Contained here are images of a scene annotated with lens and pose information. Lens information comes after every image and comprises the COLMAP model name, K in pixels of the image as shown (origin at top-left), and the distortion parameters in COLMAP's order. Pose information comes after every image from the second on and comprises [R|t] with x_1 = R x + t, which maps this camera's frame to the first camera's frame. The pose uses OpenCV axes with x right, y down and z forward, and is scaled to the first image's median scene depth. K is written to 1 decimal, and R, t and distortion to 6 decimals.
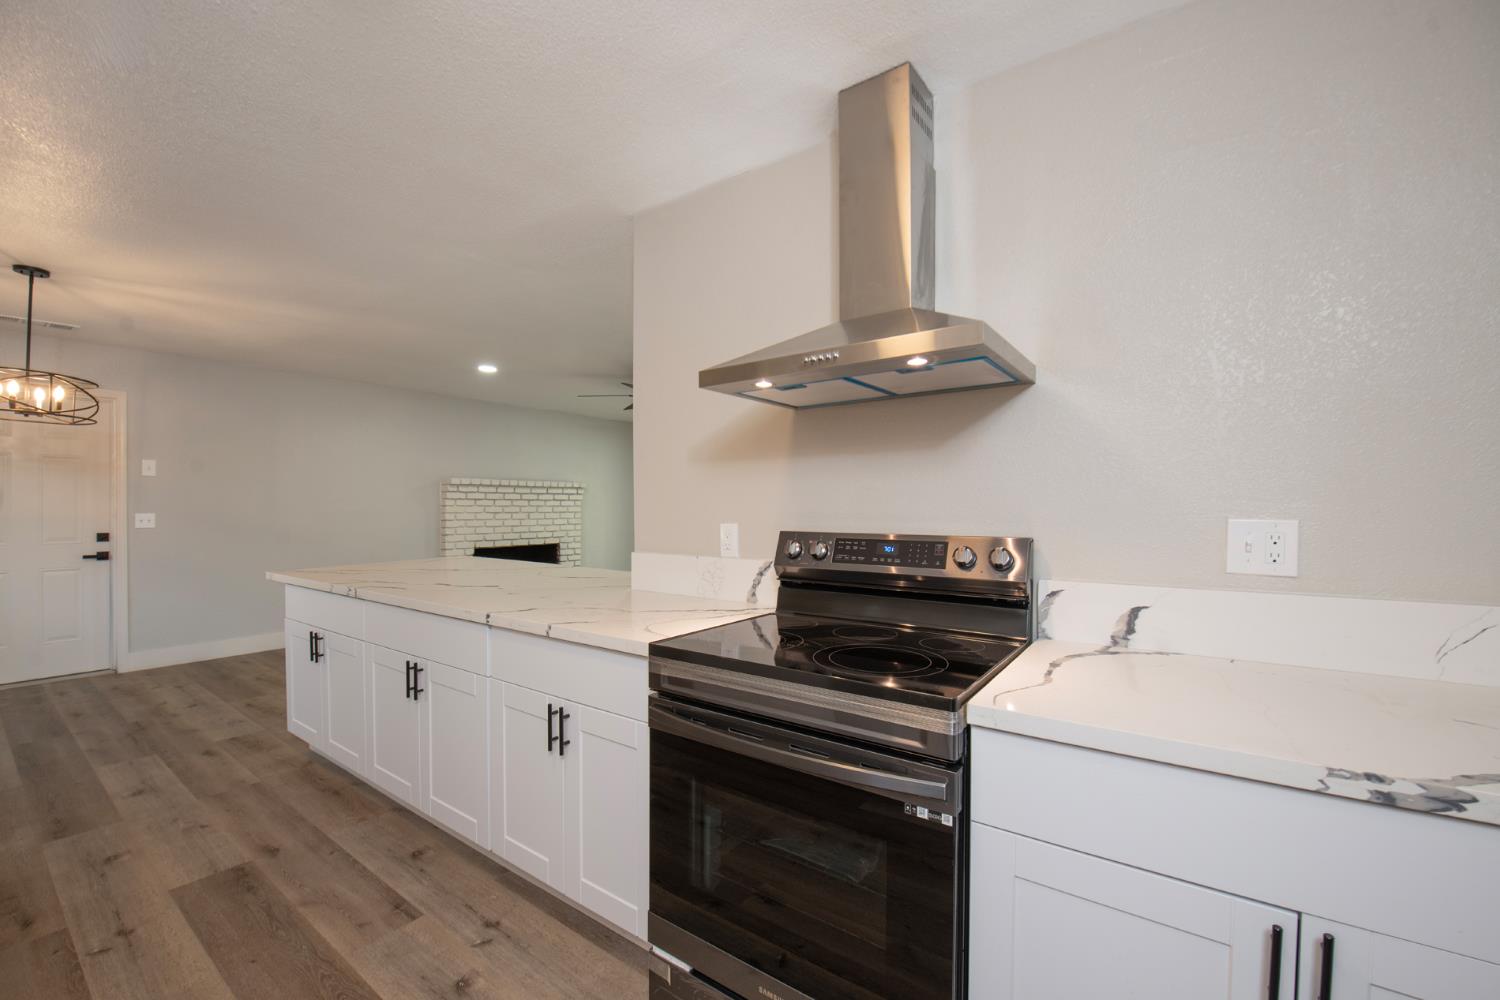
lens RADIAL K [[605.5, 0, 746.3], [0, 605.5, 507.6], [0, 0, 1]] dist [-0.016314, -0.002562]
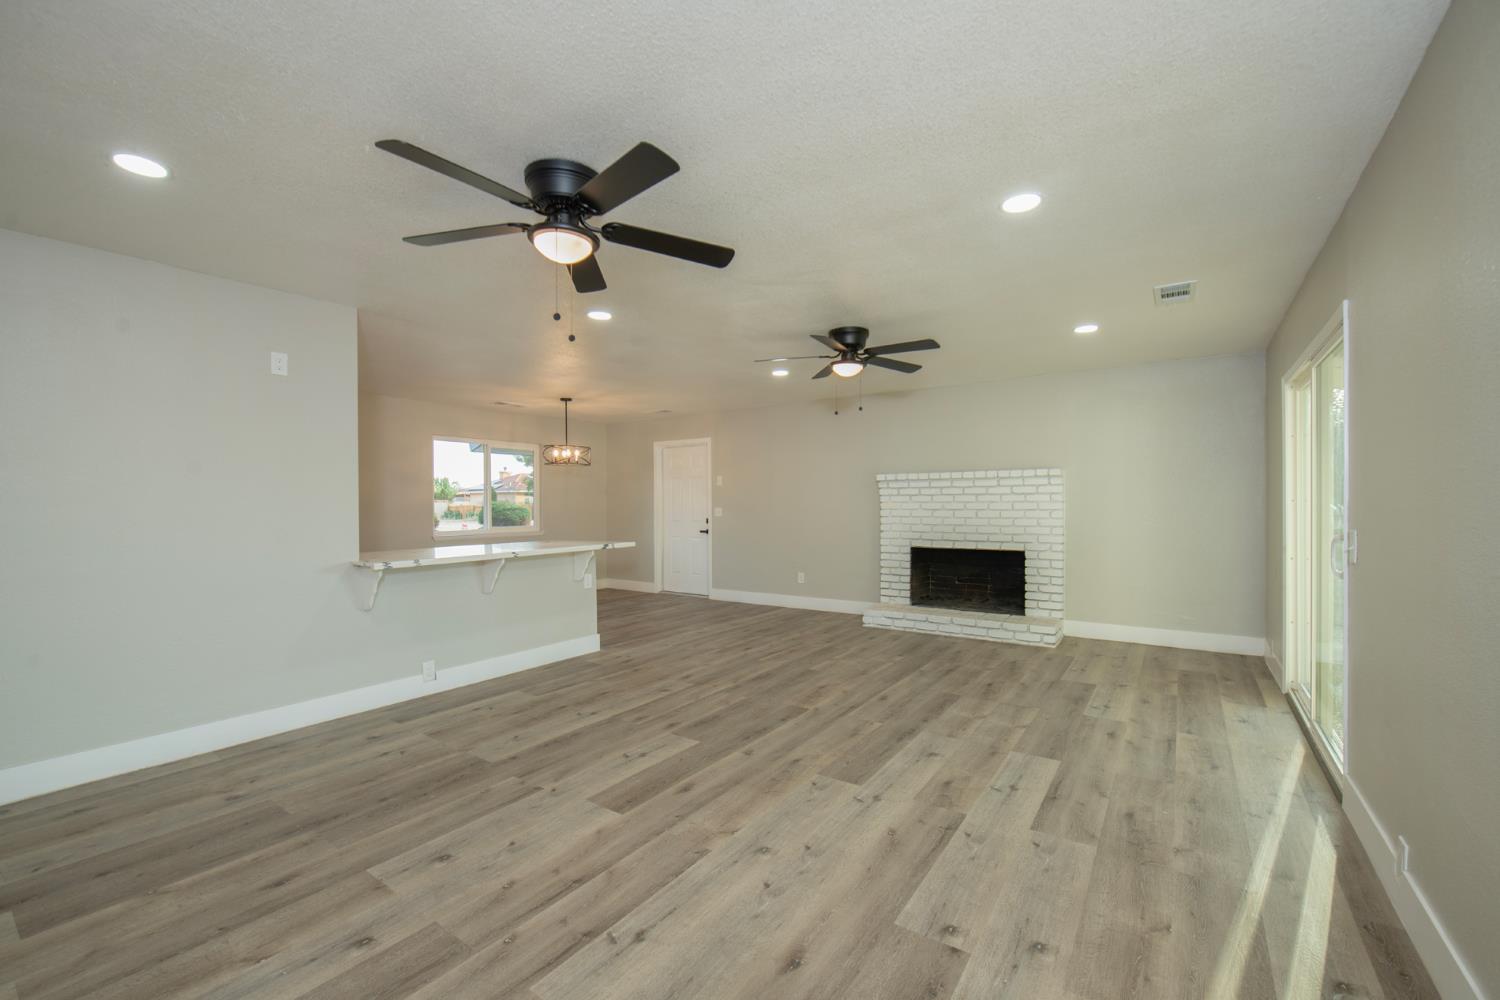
lens RADIAL K [[605.5, 0, 751.7], [0, 605.5, 507.2], [0, 0, 1]] dist [-0.016314, -0.002562]
pose [[0.028112, 0.007586, -0.999576, 1.546976], [0.004471, 0.999960, 0.007715, -0.010019], [0.999595, -0.004686, 0.028077, 2.285367]]
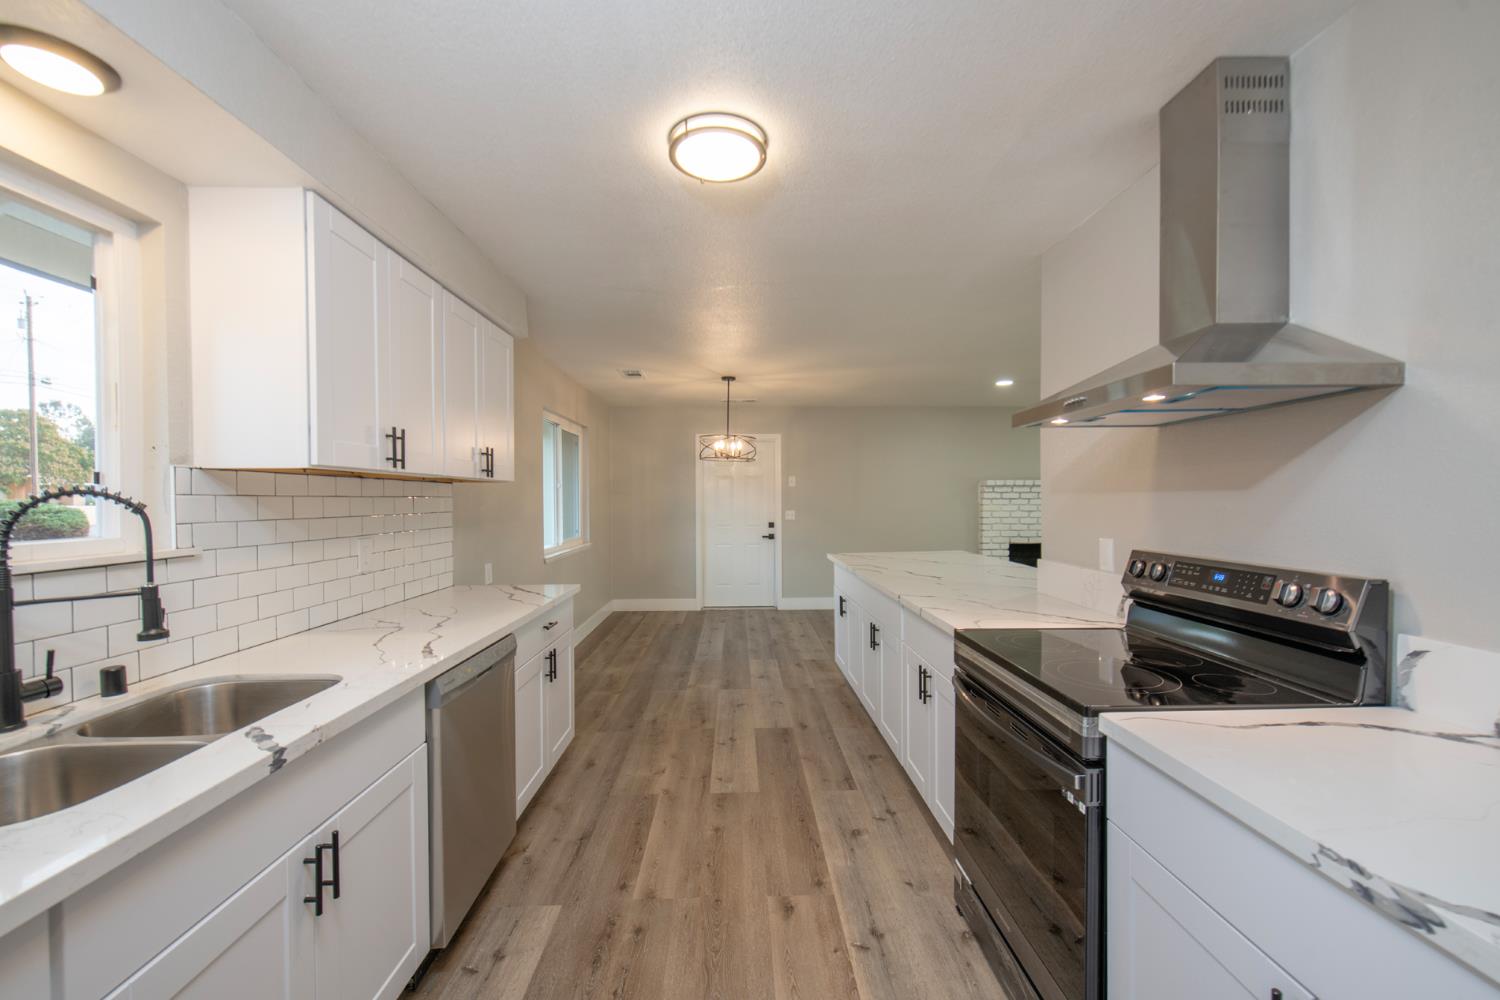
lens RADIAL K [[605.5, 0, 751.5], [0, 605.5, 504.6], [0, 0, 1]] dist [-0.016314, -0.002562]
pose [[0.606079, 0.005282, -0.795387, 0.431184], [0.002597, 0.999959, 0.008620, -0.043323], [0.795400, -0.007290, 0.606041, -0.110002]]
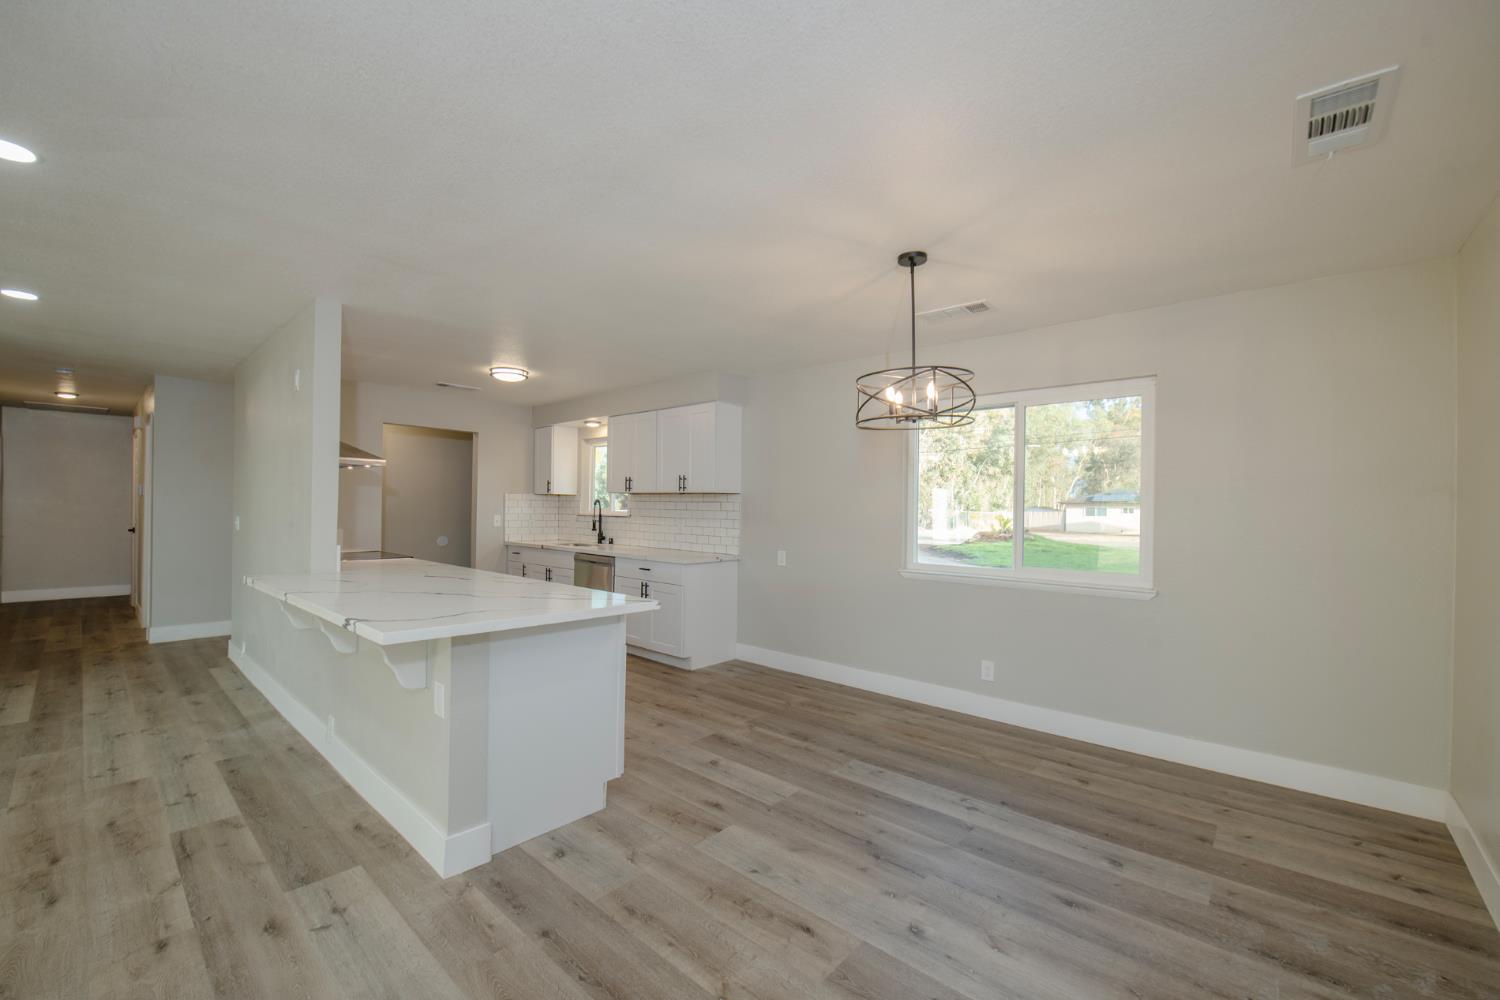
lens RADIAL K [[605.5, 0, 762.5], [0, 605.5, 501.1], [0, 0, 1]] dist [-0.016314, -0.002562]
pose [[-0.996516, -0.009344, 0.082878, -1.491234], [-0.009849, 0.999935, -0.005695, -0.046903], [-0.082820, -0.006491, -0.996543, 2.690228]]
